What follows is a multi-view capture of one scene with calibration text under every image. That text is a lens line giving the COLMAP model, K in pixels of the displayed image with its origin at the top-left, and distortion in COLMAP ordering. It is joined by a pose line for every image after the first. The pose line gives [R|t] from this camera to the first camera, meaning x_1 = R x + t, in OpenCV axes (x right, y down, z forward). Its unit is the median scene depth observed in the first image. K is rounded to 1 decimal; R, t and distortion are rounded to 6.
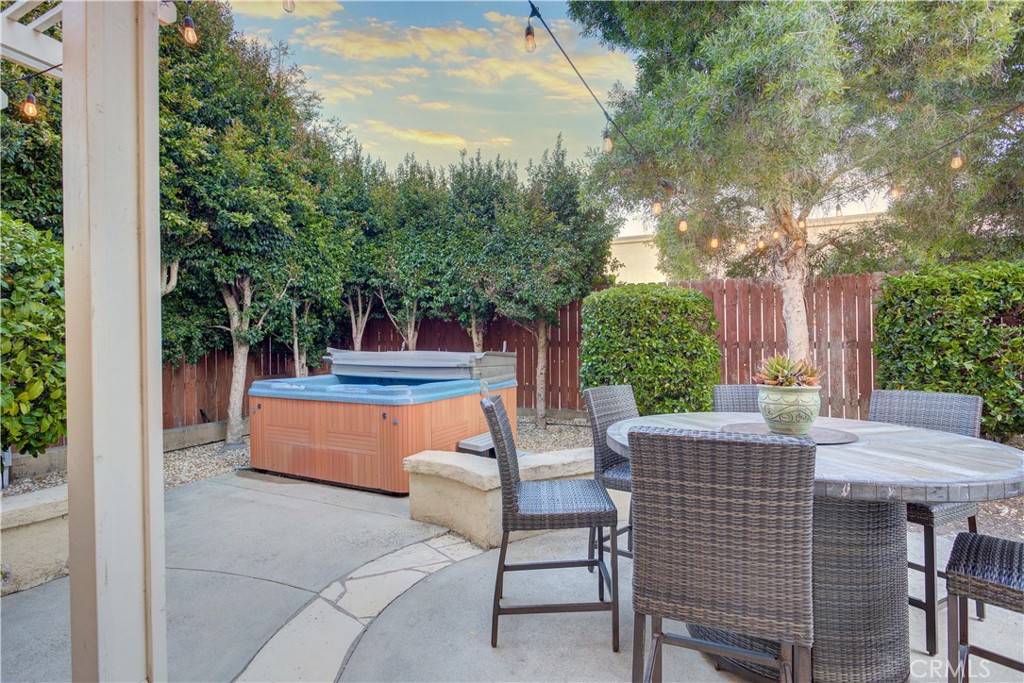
lens RADIAL K [[494.5, 0, 512.3], [0, 494.5, 338.1], [0, 0, 1]] dist [-0.012865, 0.003171]
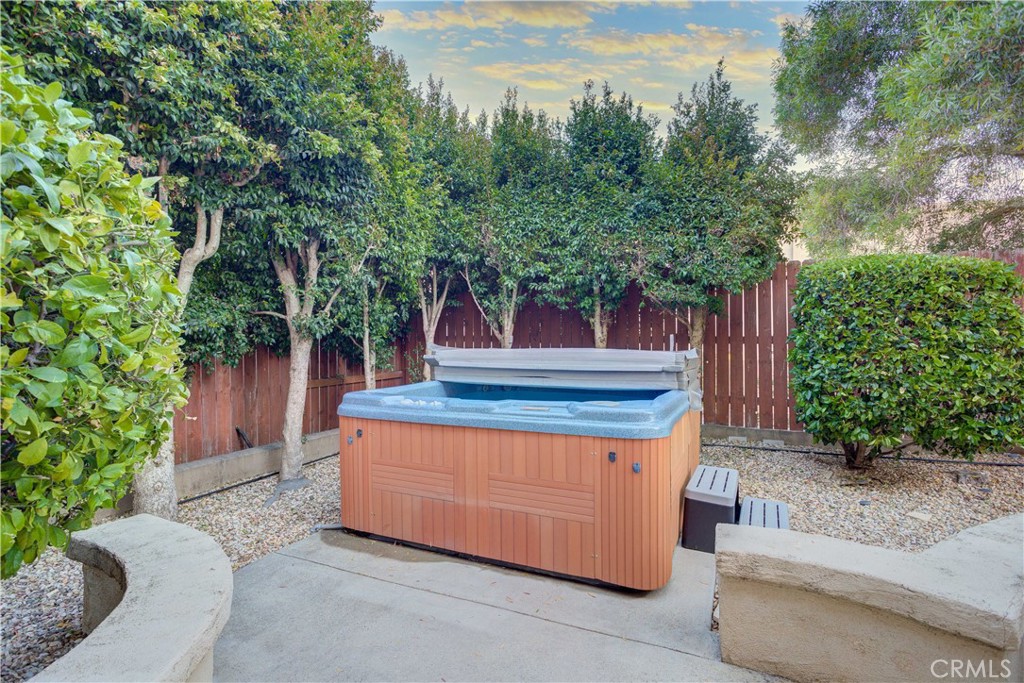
lens RADIAL K [[494.5, 0, 512.3], [0, 494.5, 338.6], [0, 0, 1]] dist [-0.012865, 0.003171]
pose [[0.999642, 0.001400, 0.026730, -0.276240], [-0.001453, 0.999997, 0.001963, 0.011969], [-0.026727, -0.002001, 0.999641, 0.296220]]
